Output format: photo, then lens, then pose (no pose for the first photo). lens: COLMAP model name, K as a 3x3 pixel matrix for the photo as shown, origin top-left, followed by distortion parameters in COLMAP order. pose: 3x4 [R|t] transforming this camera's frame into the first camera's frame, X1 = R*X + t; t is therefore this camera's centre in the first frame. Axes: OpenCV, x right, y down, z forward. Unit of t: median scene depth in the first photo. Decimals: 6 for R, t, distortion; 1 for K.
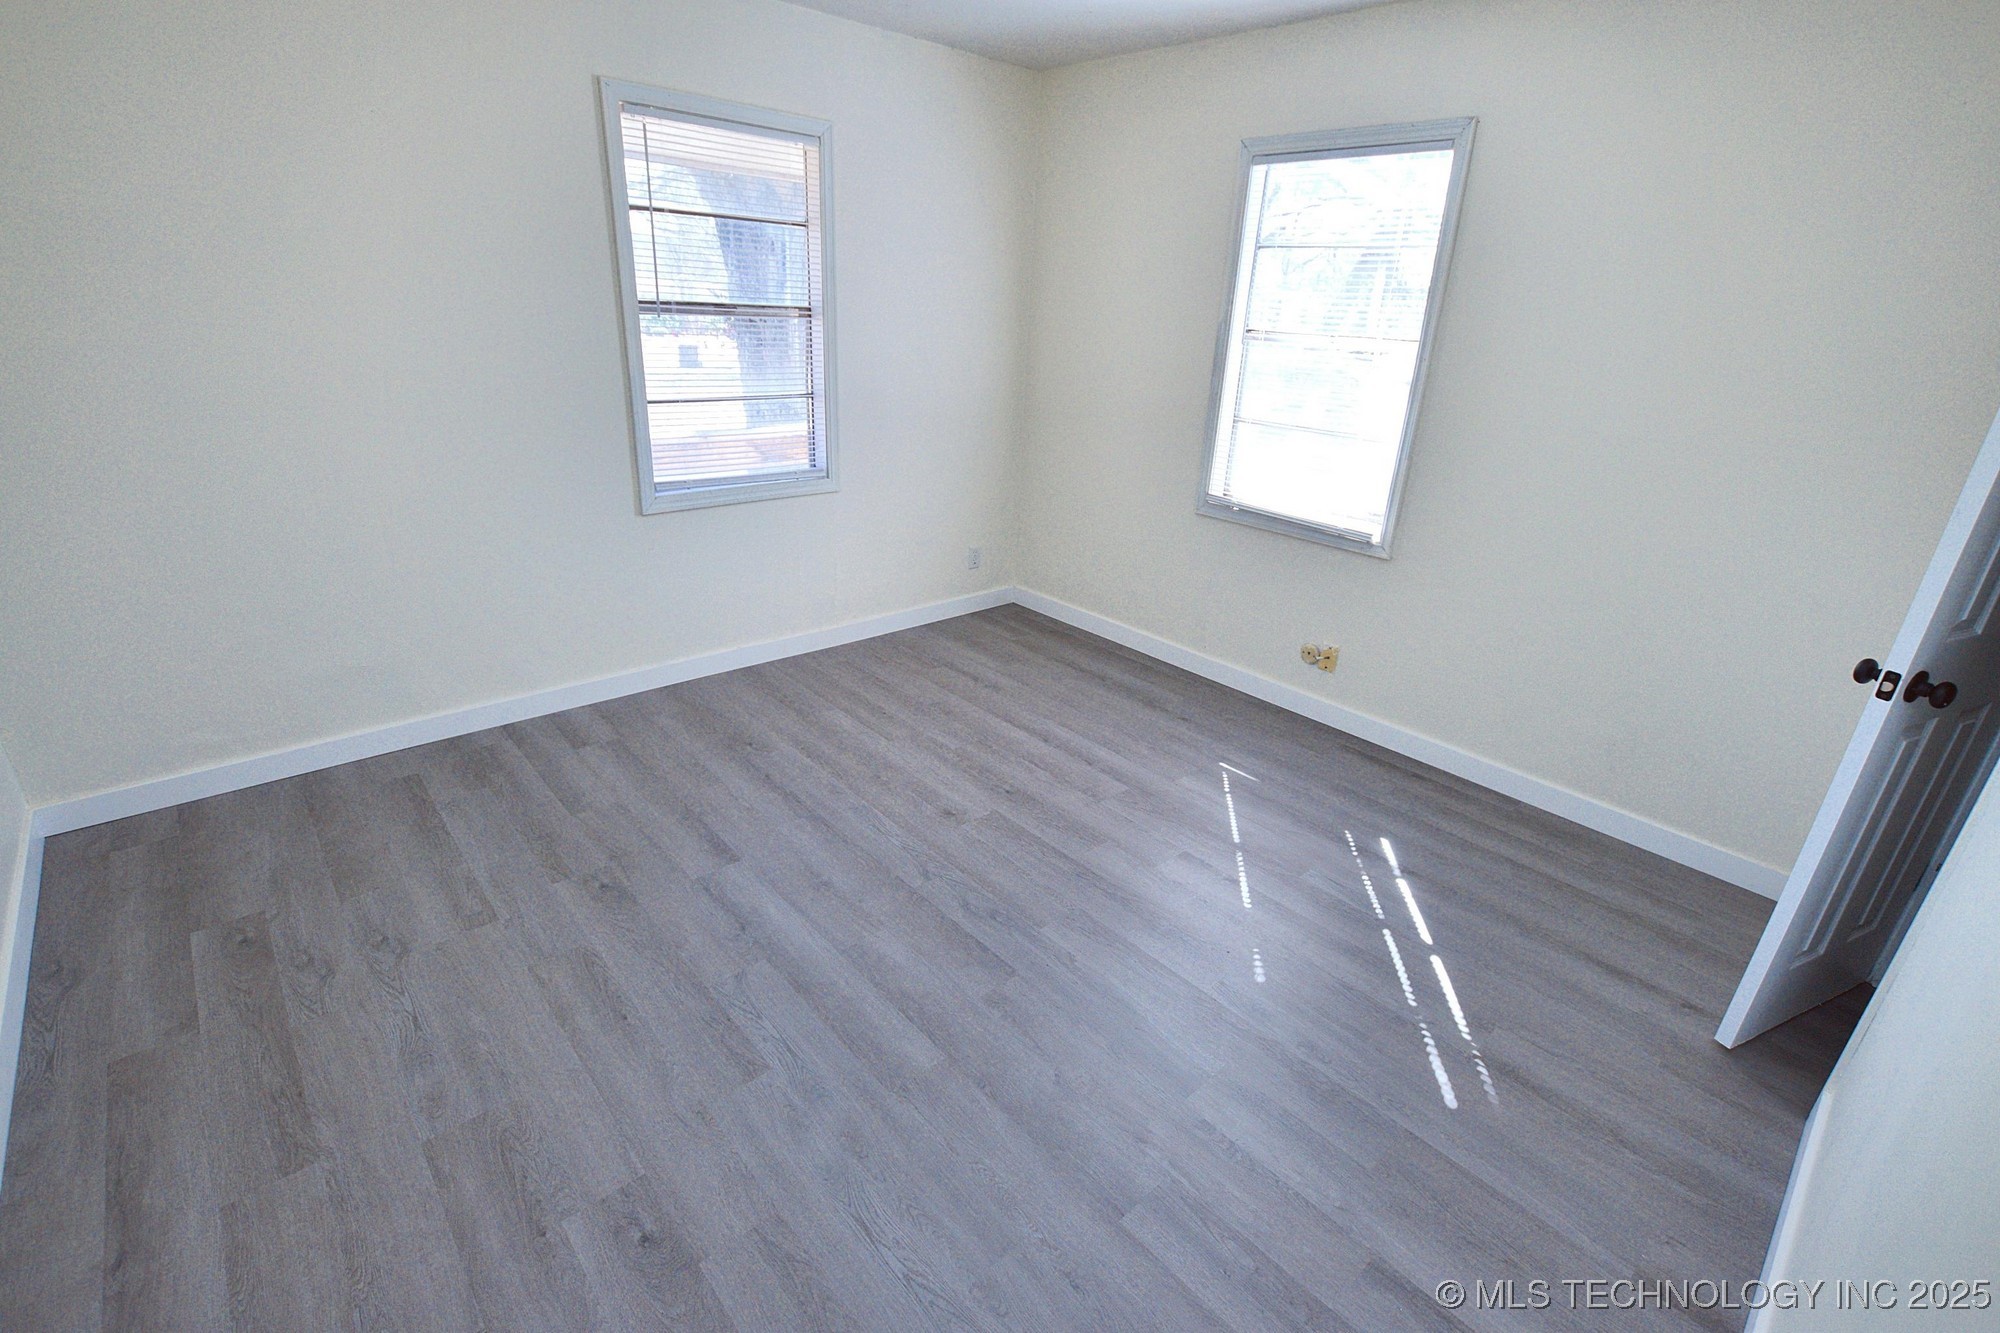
lens RADIAL K [[882.7, 0, 1002.9], [0, 882.7, 665.2], [0, 0, 1]] dist [-0.034196, 0.004607]
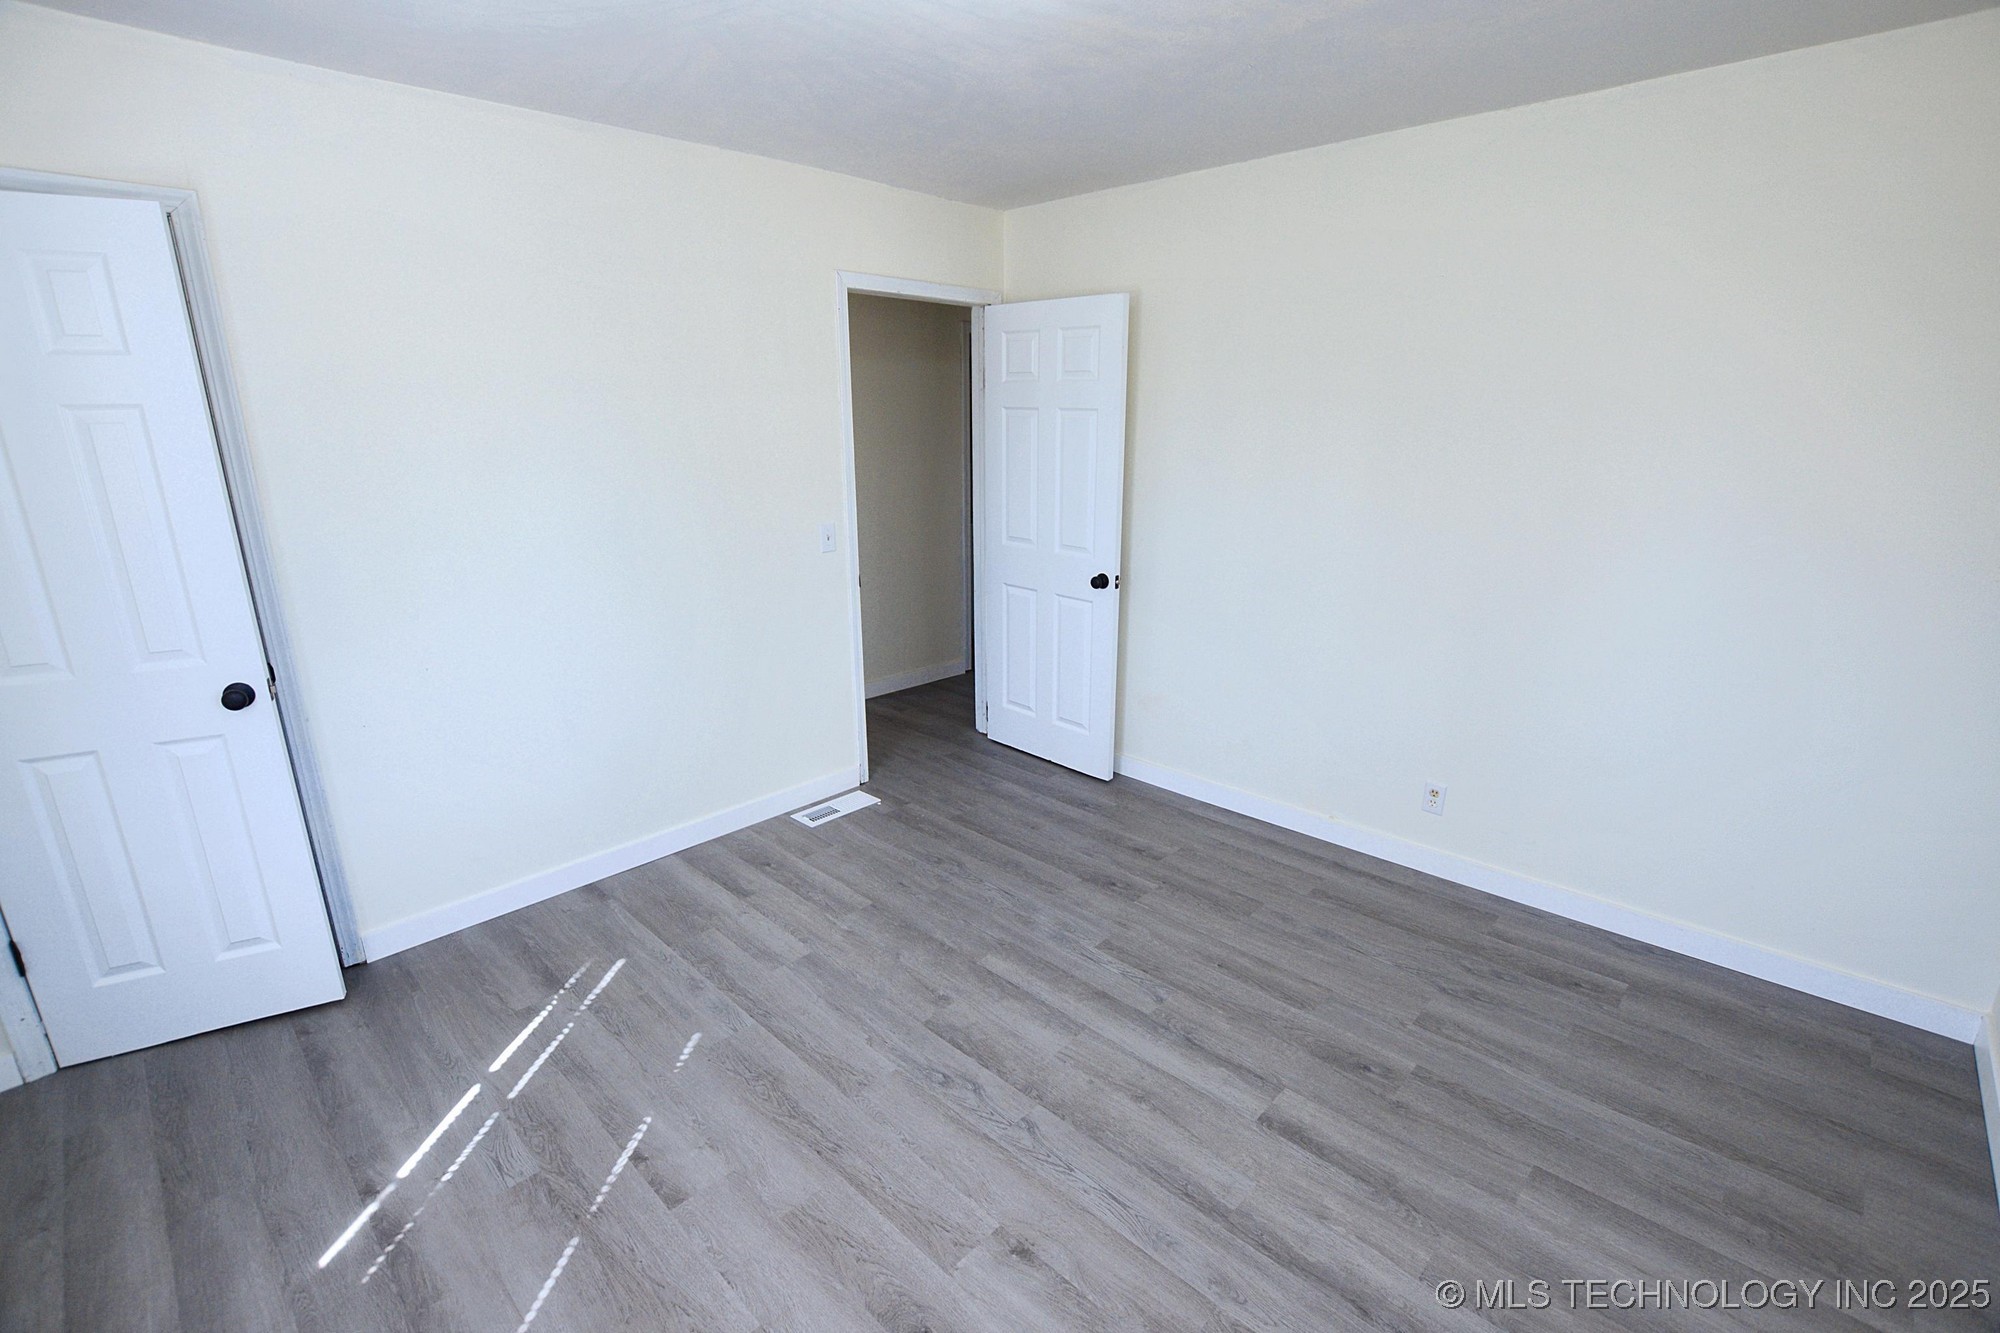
lens RADIAL K [[882.7, 0, 1003.5], [0, 882.7, 665.3], [0, 0, 1]] dist [-0.034196, 0.004607]
pose [[-0.996360, -0.024775, -0.081571, 0.015312], [-0.070475, 0.777744, 0.624618, -0.655610], [0.047967, 0.628093, -0.776659, 1.478883]]
